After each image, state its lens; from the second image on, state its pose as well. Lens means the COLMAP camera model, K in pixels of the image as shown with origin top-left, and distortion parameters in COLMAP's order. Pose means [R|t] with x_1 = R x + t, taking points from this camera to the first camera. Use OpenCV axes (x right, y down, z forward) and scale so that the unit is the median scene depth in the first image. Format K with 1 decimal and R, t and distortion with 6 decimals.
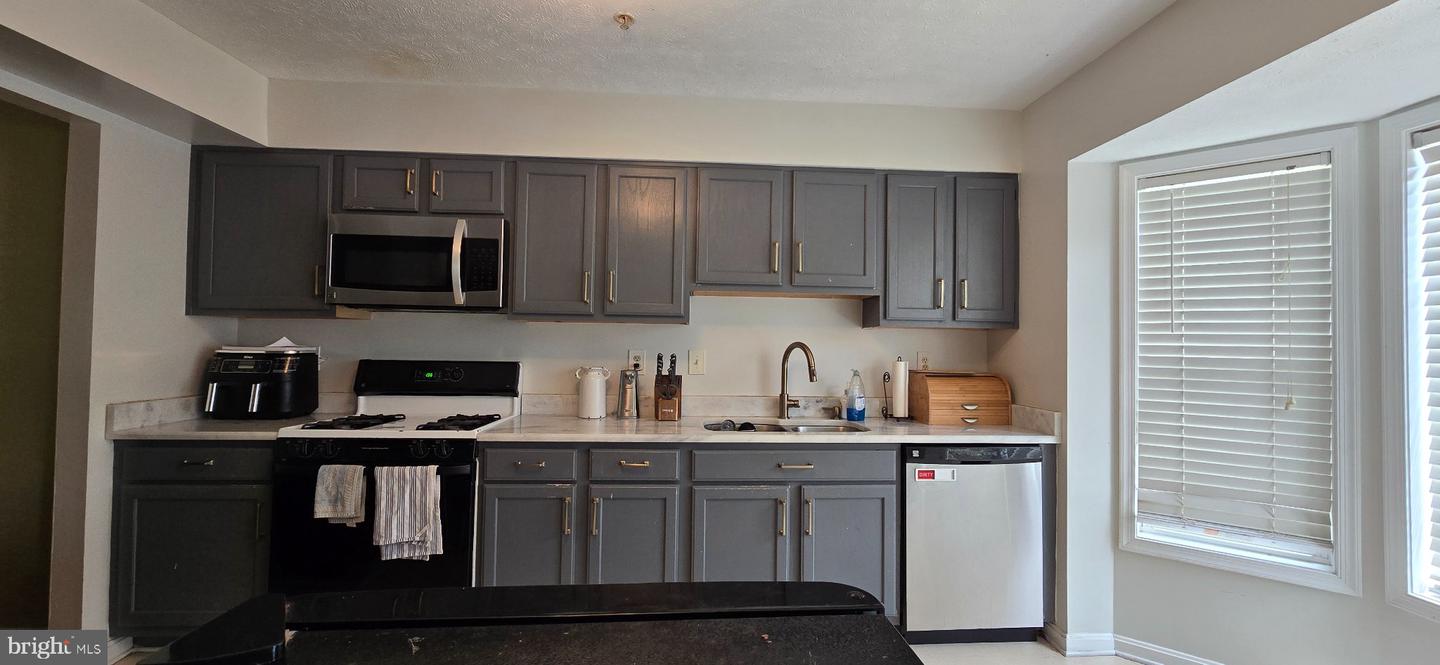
lens RADIAL K [[519.9, 0, 718.1], [0, 519.9, 352.9], [0, 0, 1]] dist [-0.000487, 0.000040]
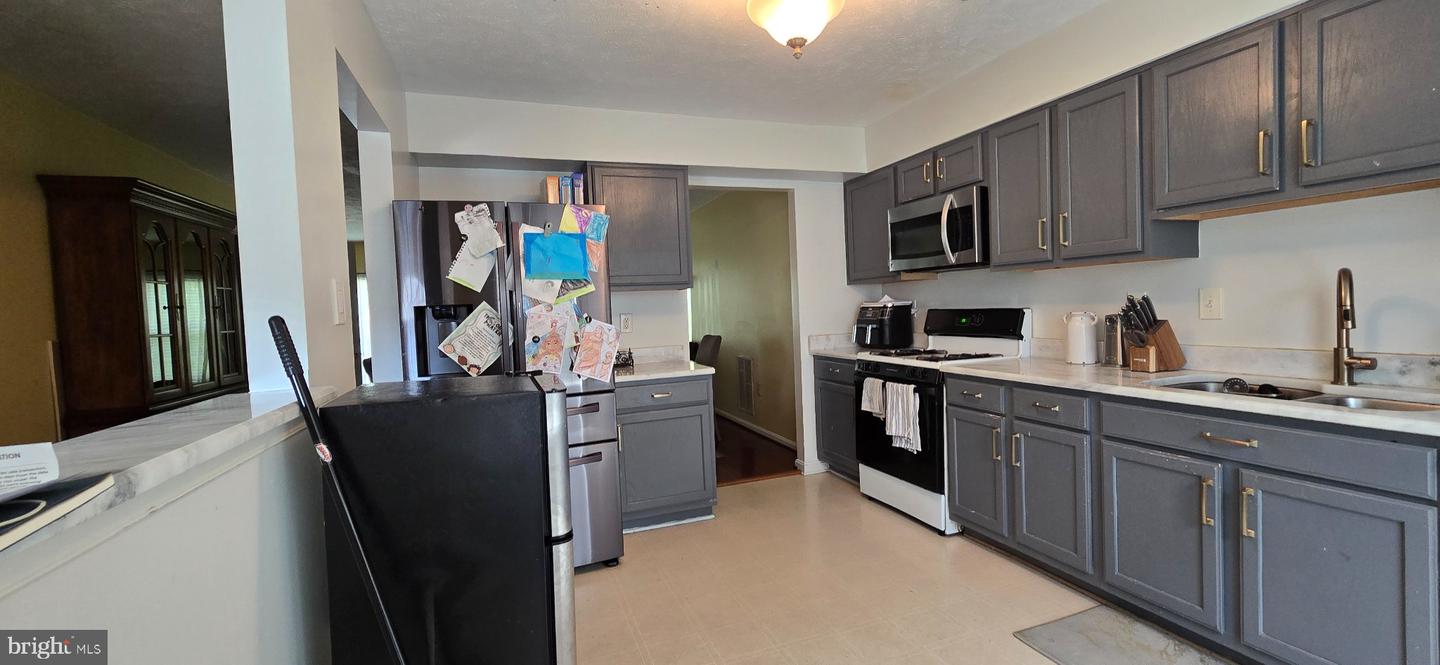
lens RADIAL K [[580.4, 0, 720.0], [0, 580.4, 327.2], [0, 0, 1]] dist [0.001837, 0.000032]
pose [[0.289907, 0.007861, -0.957023, 0.671169], [0.044520, 0.998773, 0.021691, 0.004366], [0.956019, -0.048895, 0.289201, 0.059613]]
